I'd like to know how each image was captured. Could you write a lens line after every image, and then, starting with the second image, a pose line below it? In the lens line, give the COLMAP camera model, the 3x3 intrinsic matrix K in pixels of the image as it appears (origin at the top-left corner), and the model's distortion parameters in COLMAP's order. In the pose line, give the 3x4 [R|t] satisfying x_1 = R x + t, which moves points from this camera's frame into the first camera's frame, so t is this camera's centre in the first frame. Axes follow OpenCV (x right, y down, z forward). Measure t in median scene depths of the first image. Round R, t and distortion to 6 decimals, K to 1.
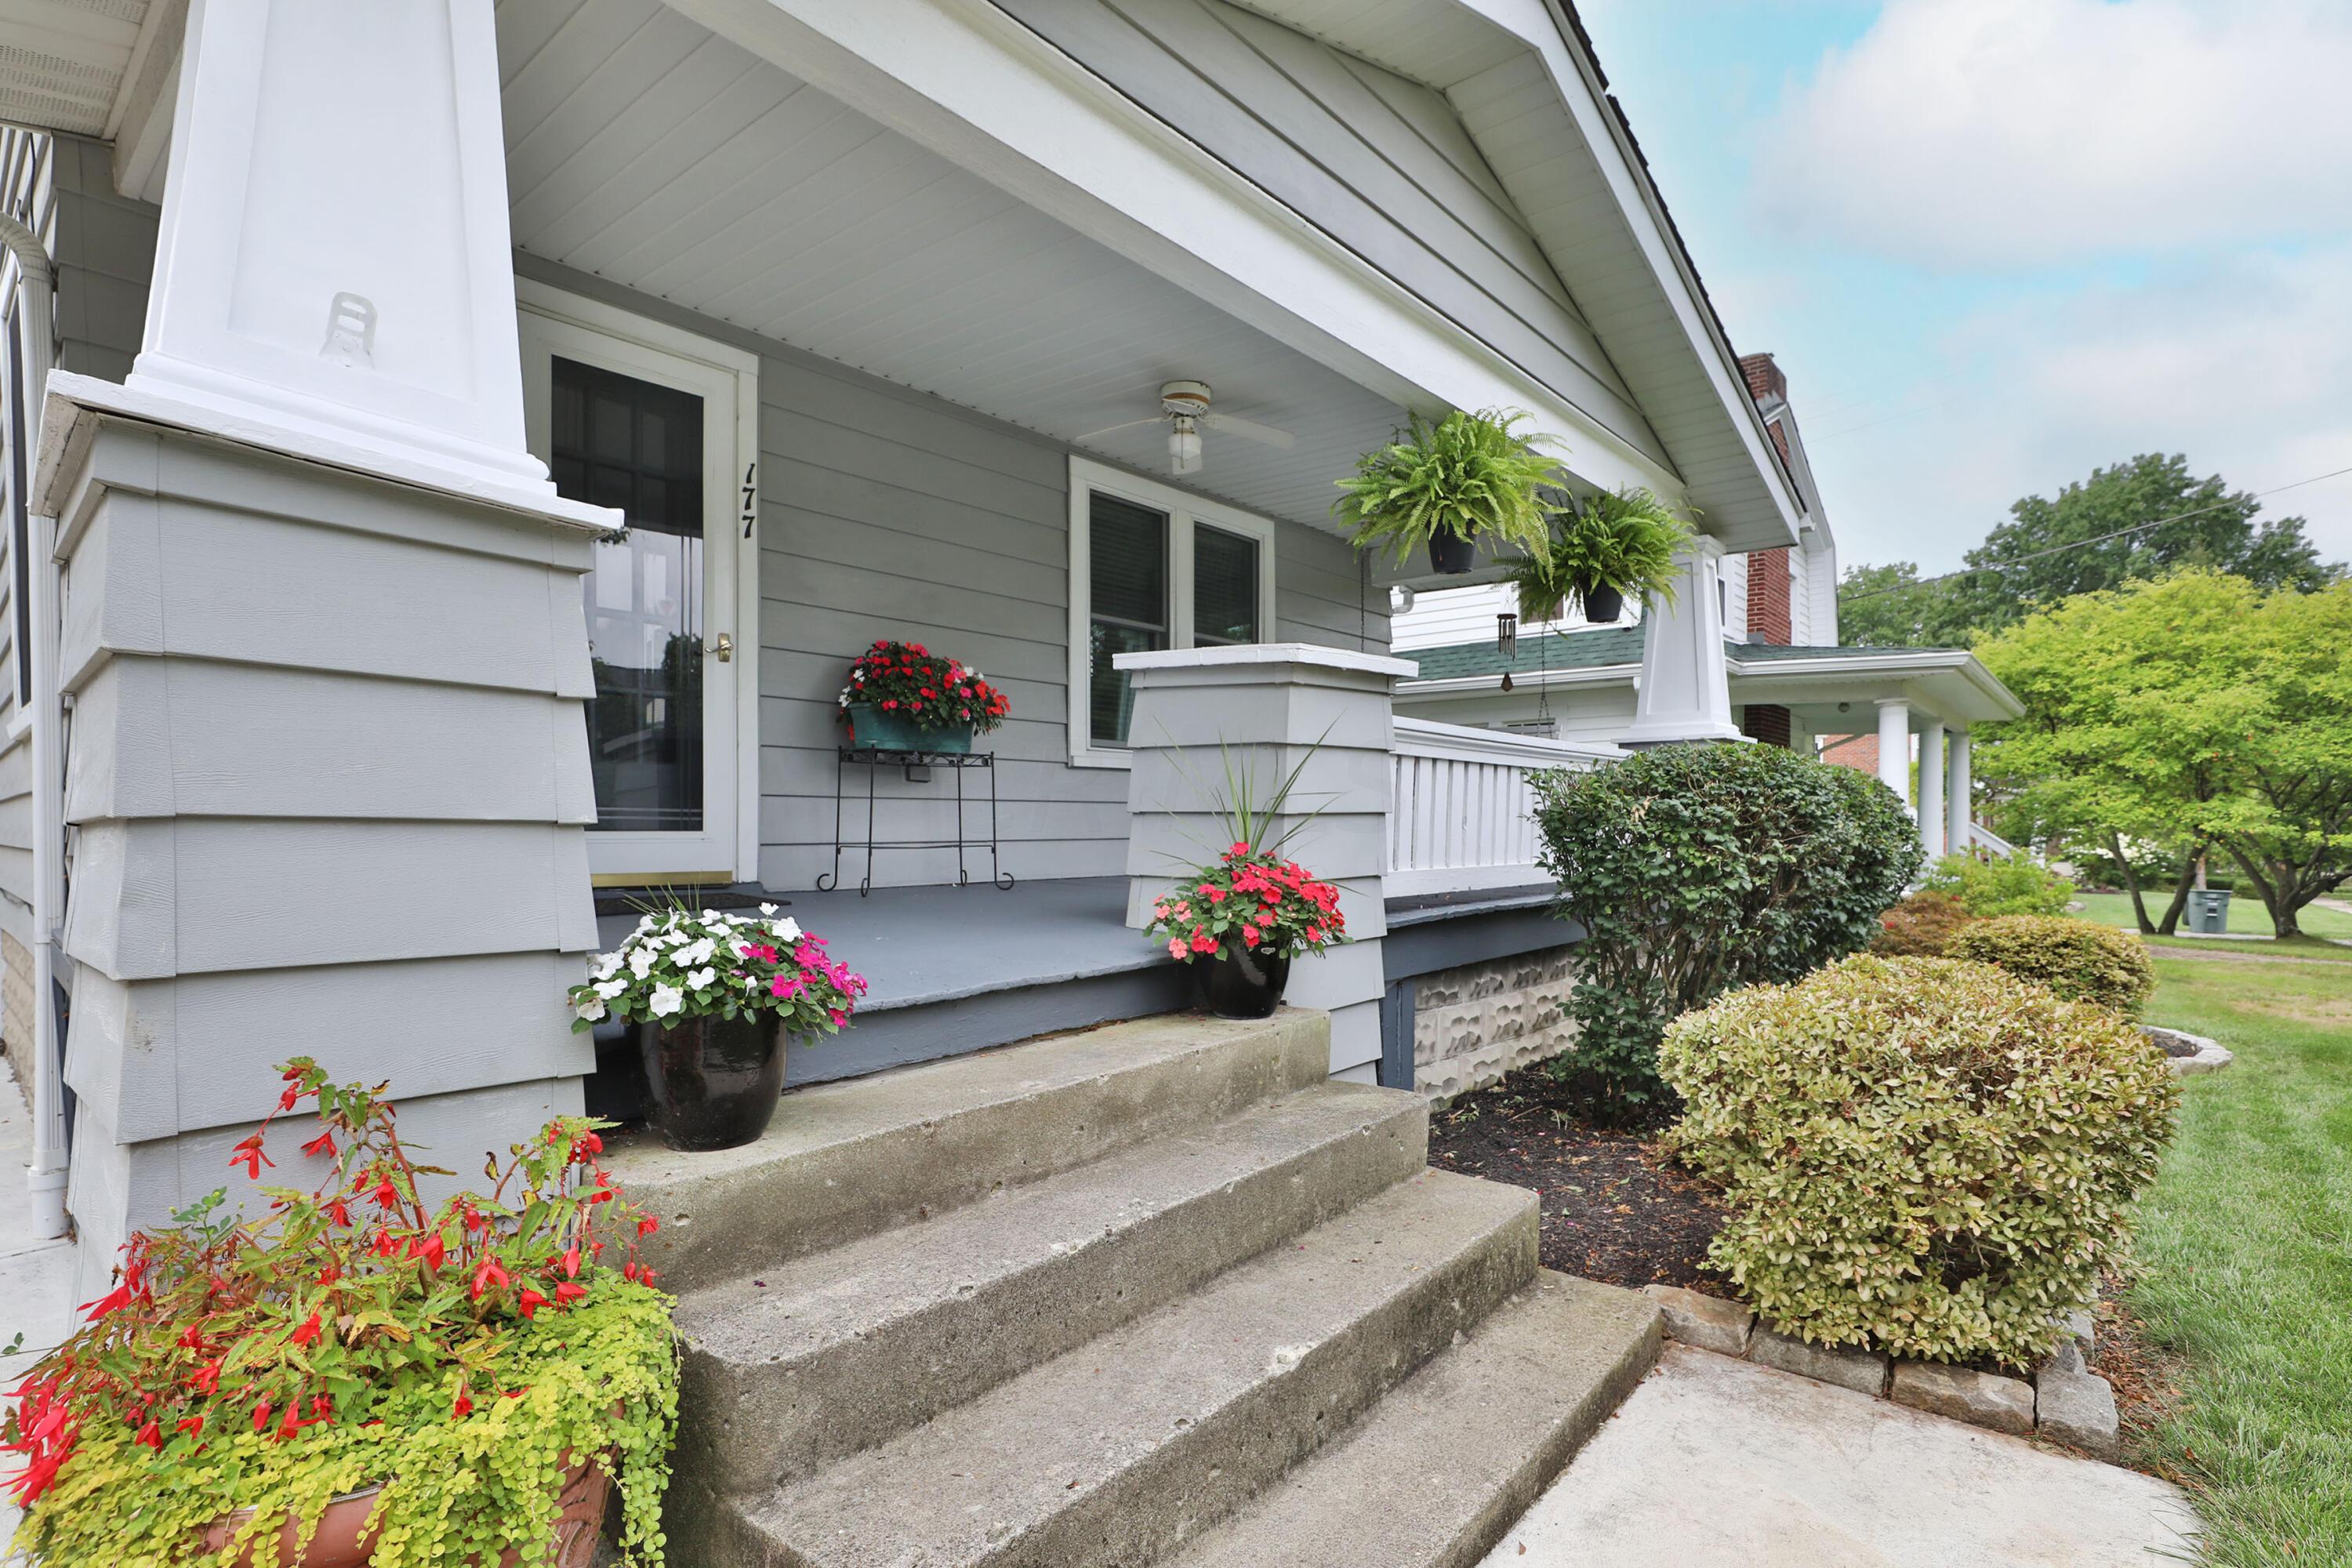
lens RADIAL K [[1100.2, 0, 1161.2], [0, 1100.2, 824.1], [0, 0, 1]] dist [0.000510, -0.000096]
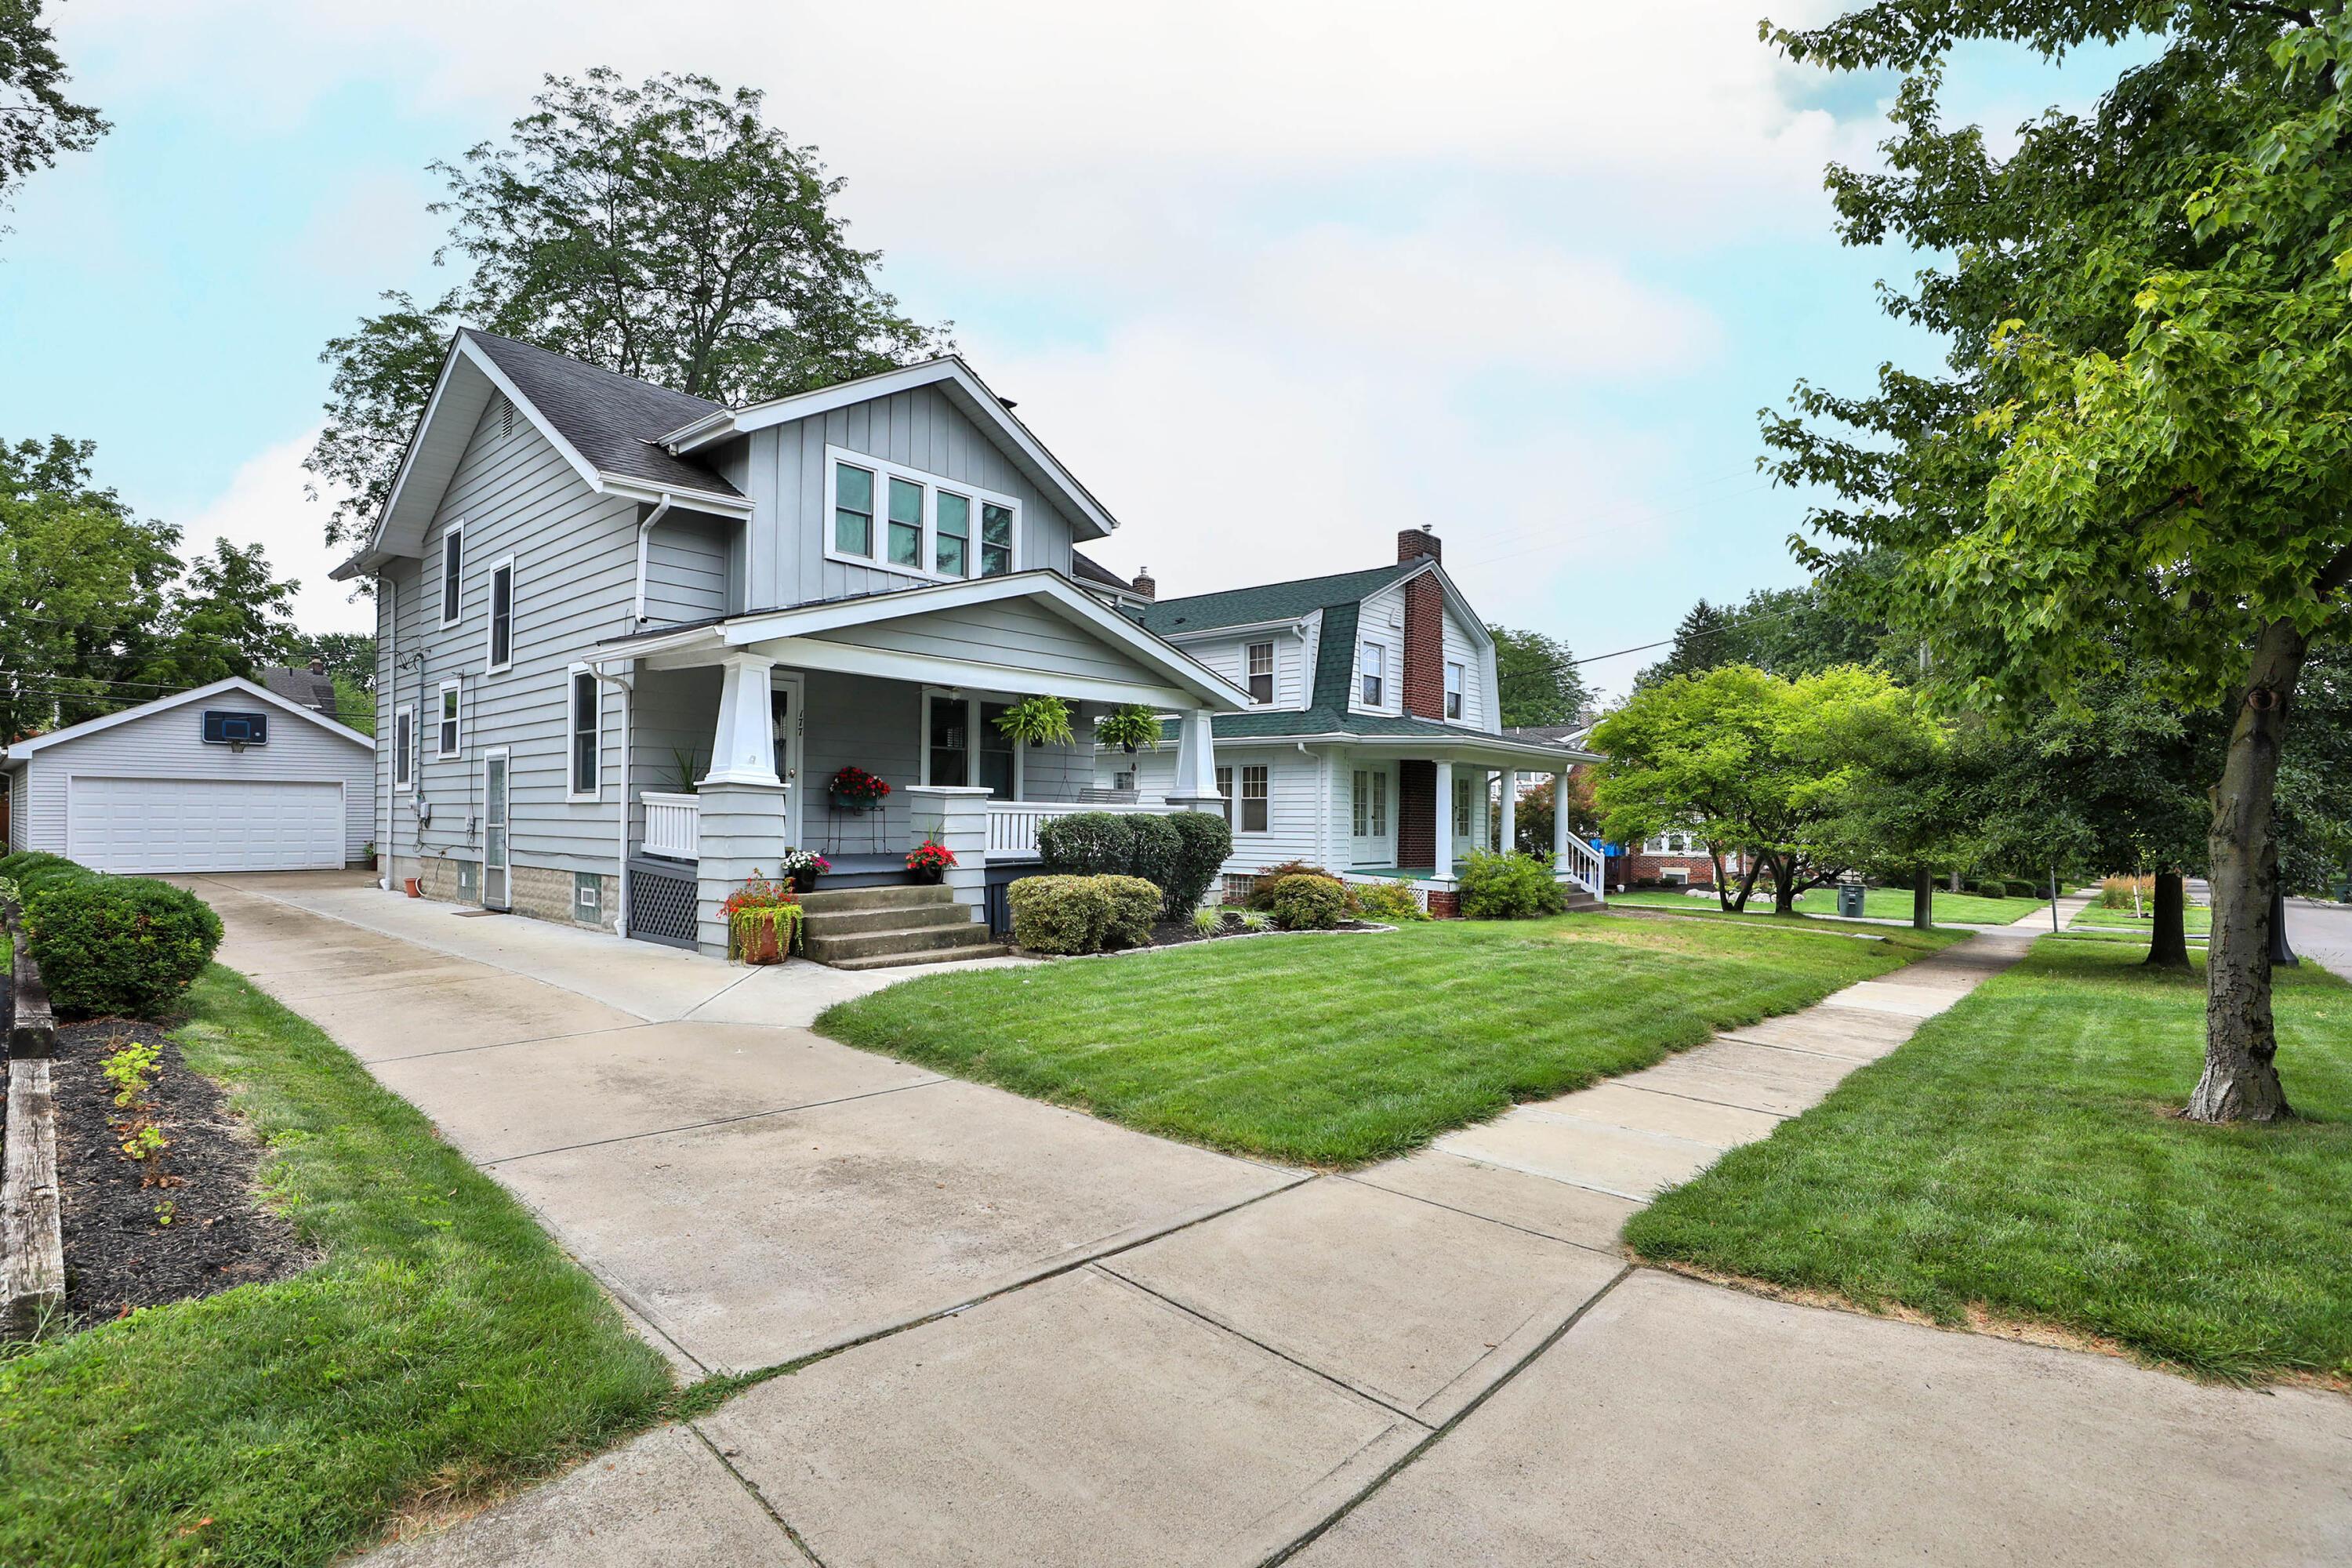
lens RADIAL K [[1103.3, 0, 1137.5], [0, 1103.3, 824.1], [0, 0, 1]] dist [-0.023913, 0.006902]
pose [[0.999607, 0.016358, -0.022767, 0.604739], [-0.016218, 0.999849, 0.006297, -0.052776], [0.022867, -0.005925, 0.999721, -1.942355]]
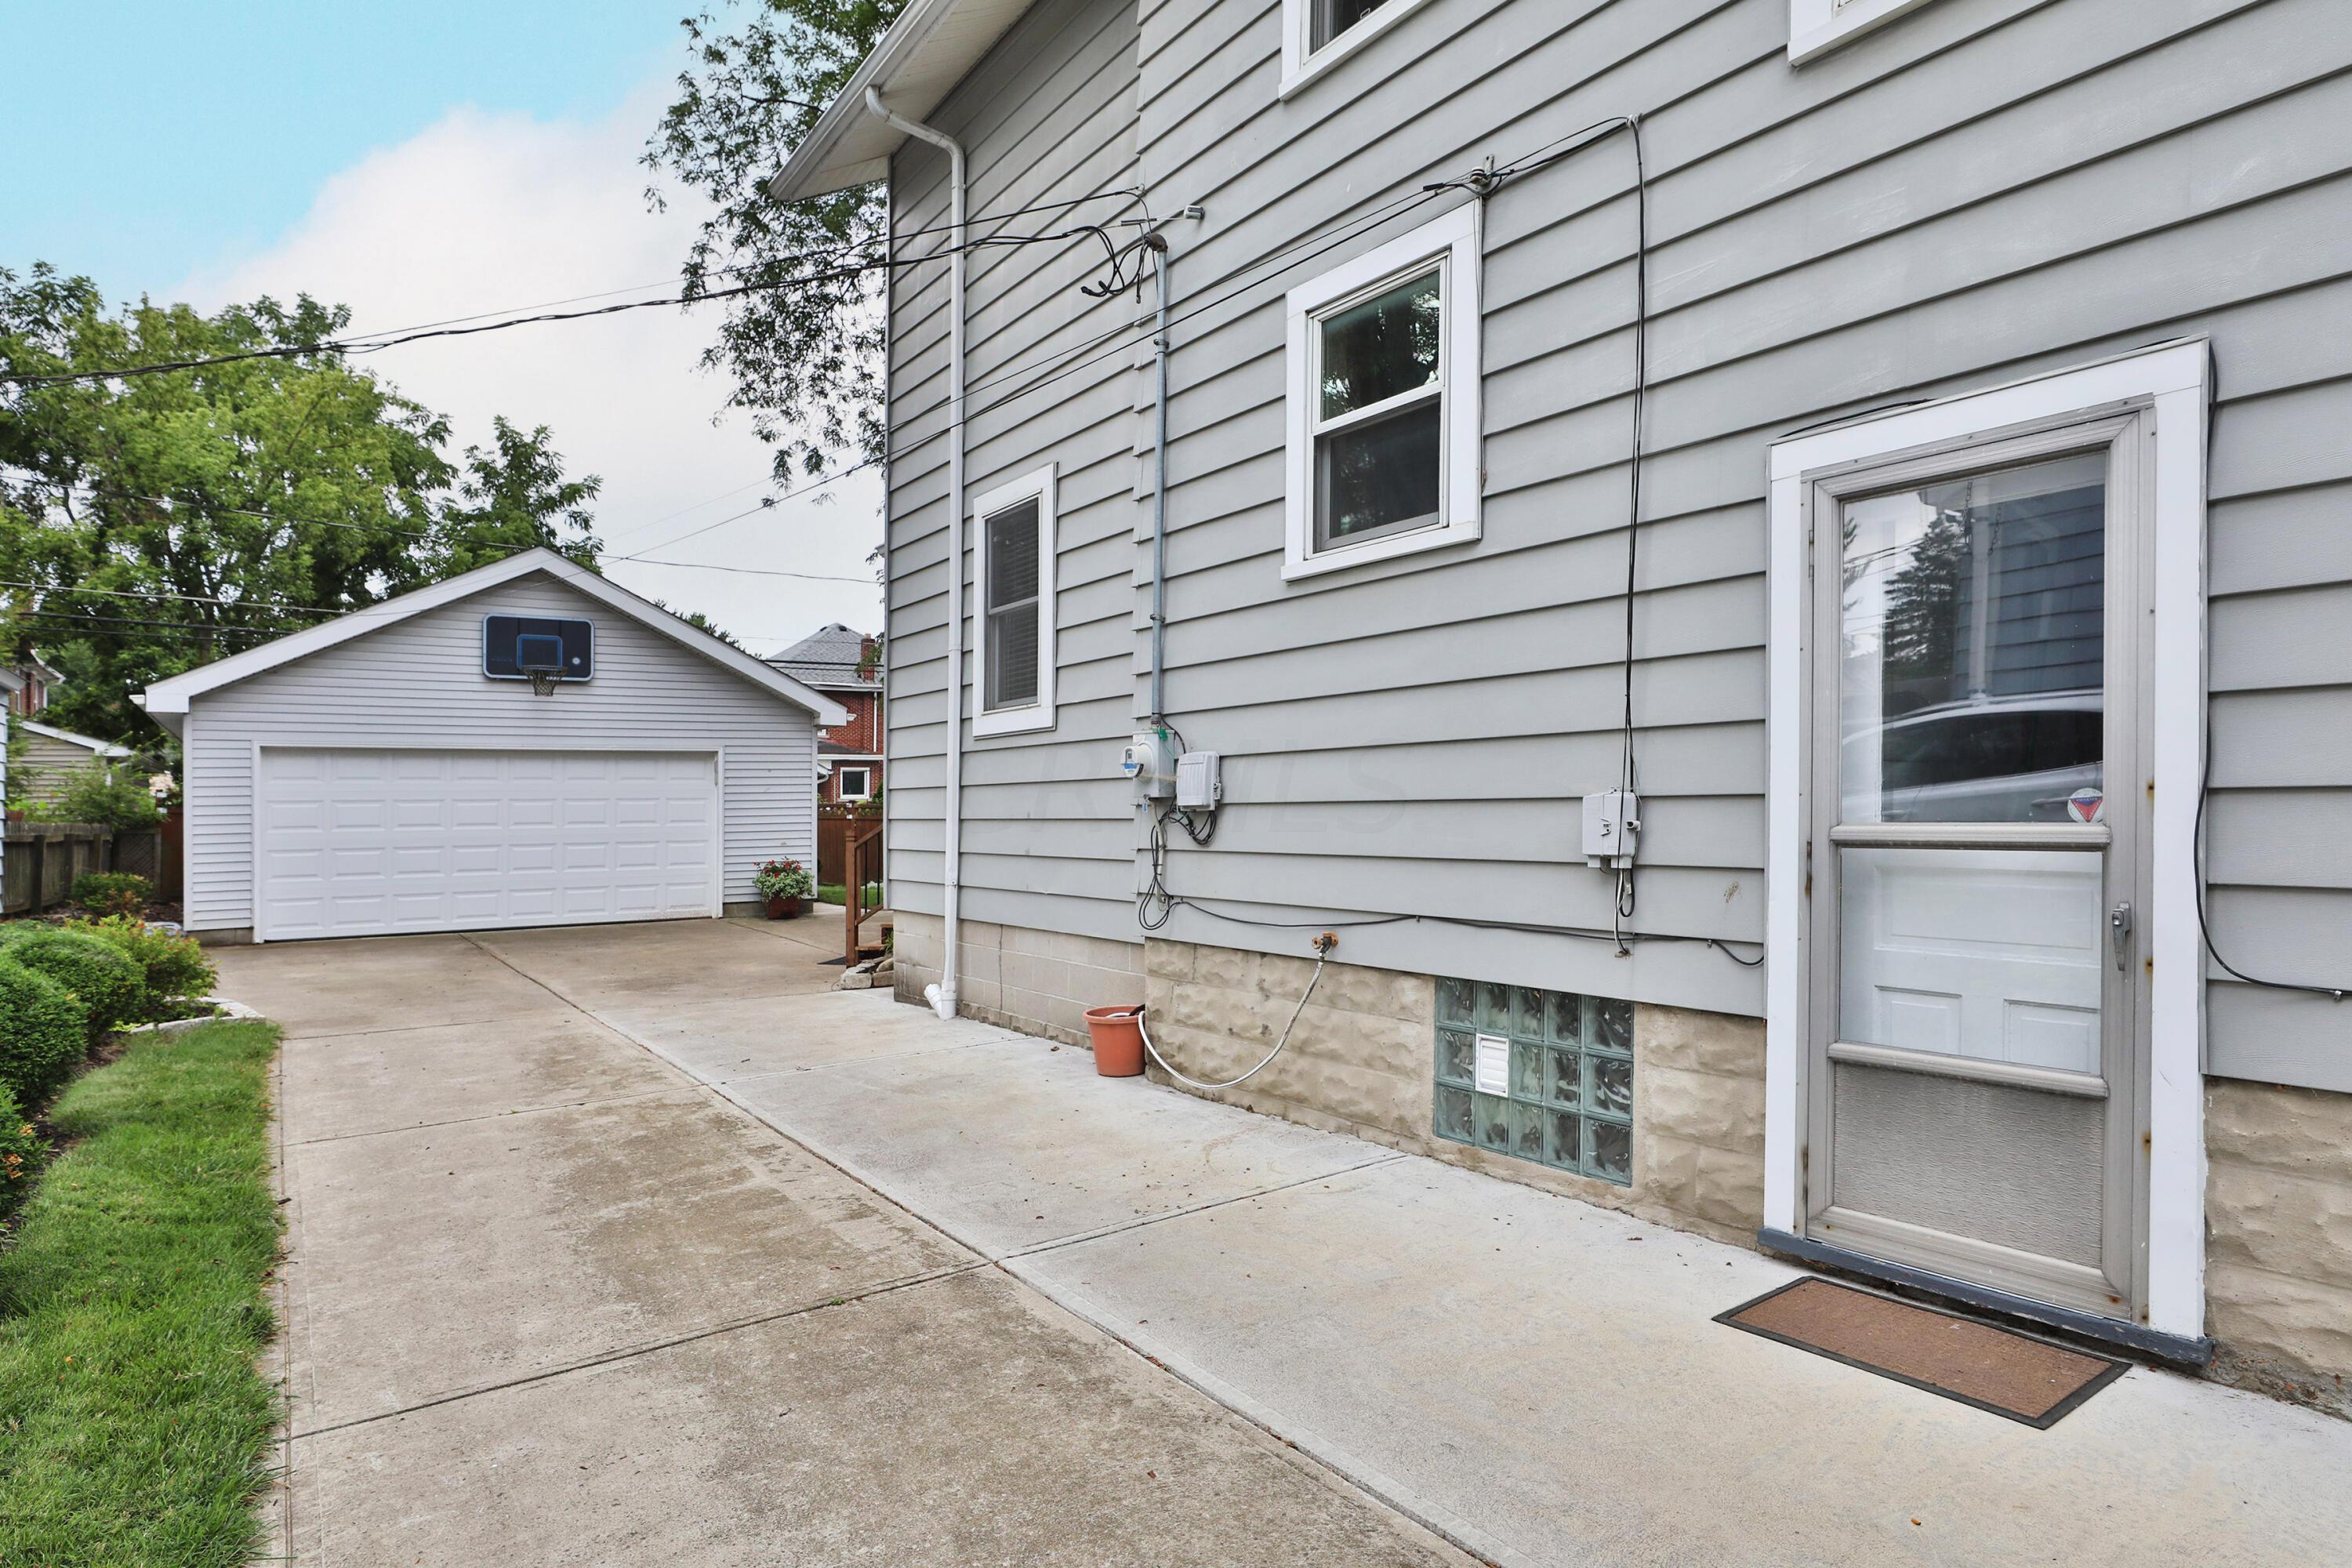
lens RADIAL K [[1283.7, 0, 1184.4], [0, 1283.7, 808.1], [0, 0, 1]] dist [-0.030298, 0.007880]
pose [[0.974173, -0.005126, -0.225746, -1.601819], [0.005674, 0.999982, 0.001781, -0.014625], [0.225733, -0.003016, 0.974185, 0.492969]]
